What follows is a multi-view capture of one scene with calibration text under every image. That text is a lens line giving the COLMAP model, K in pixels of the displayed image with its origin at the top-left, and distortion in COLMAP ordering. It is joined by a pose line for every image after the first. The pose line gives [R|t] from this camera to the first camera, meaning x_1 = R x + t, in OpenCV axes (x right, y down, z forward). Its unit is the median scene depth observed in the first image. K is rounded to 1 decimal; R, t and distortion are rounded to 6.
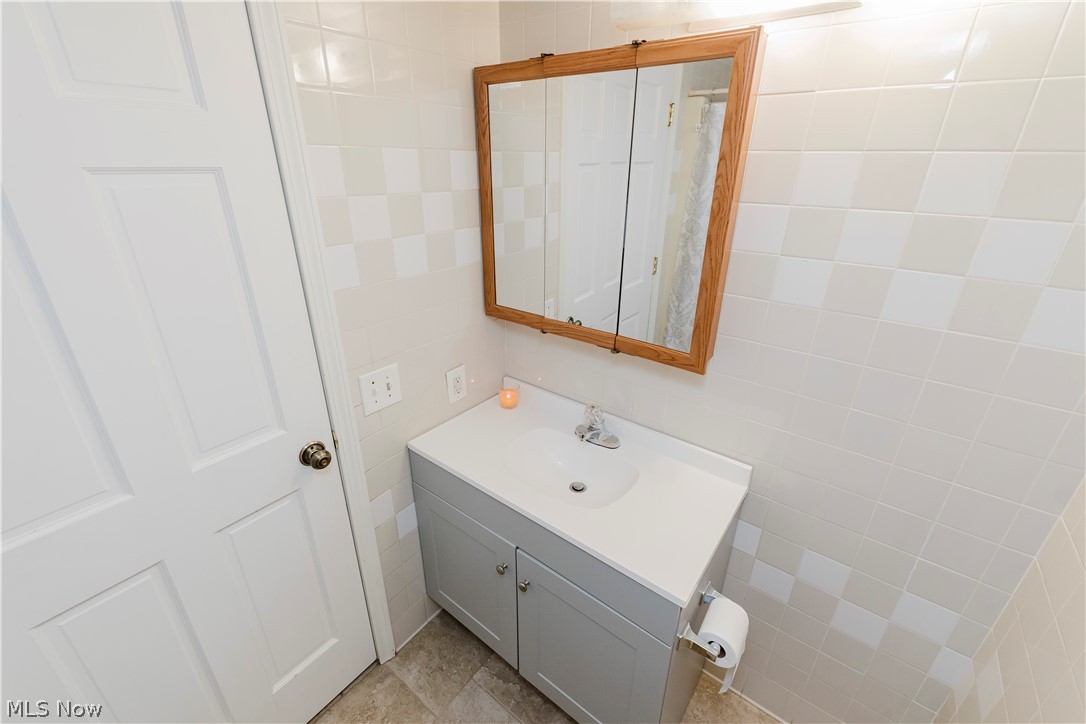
lens RADIAL K [[447.8, 0, 543.6], [0, 447.8, 359.3], [0, 0, 1]] dist [0.000986, -0.000143]
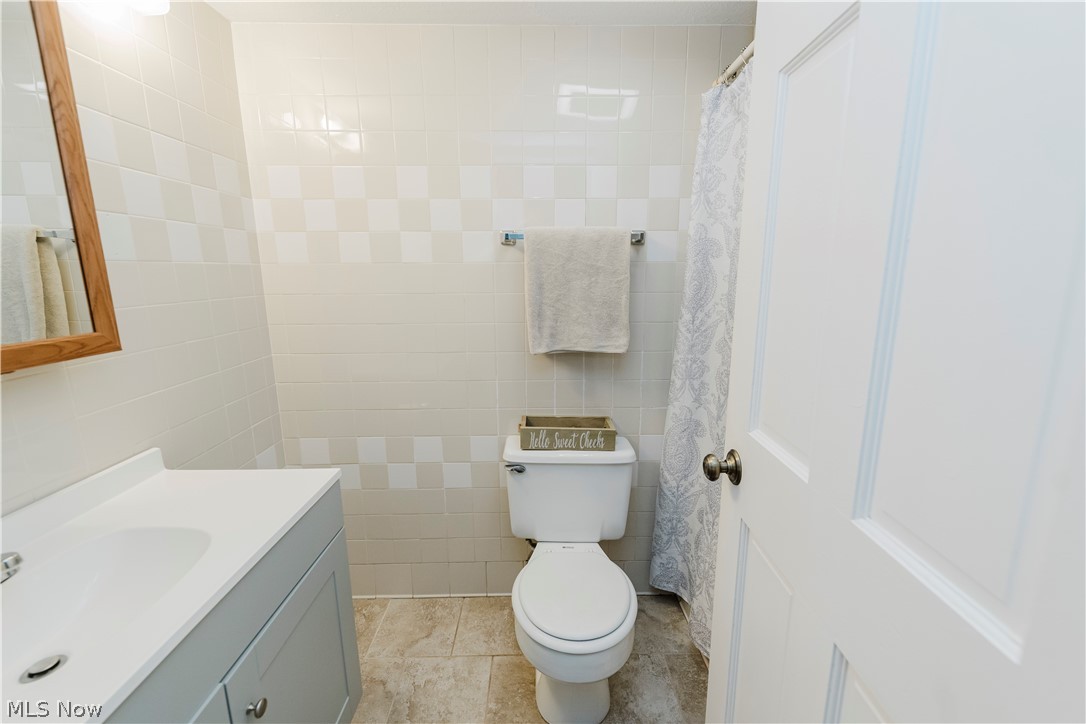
lens RADIAL K [[447.8, 0, 543.5], [0, 447.8, 359.3], [0, 0, 1]] dist [0.000986, -0.000143]
pose [[-0.611162, -0.165871, 0.773930, -0.768964], [0.323682, 0.839919, 0.435621, -0.059434], [-0.722296, 0.516742, -0.459637, 0.819467]]
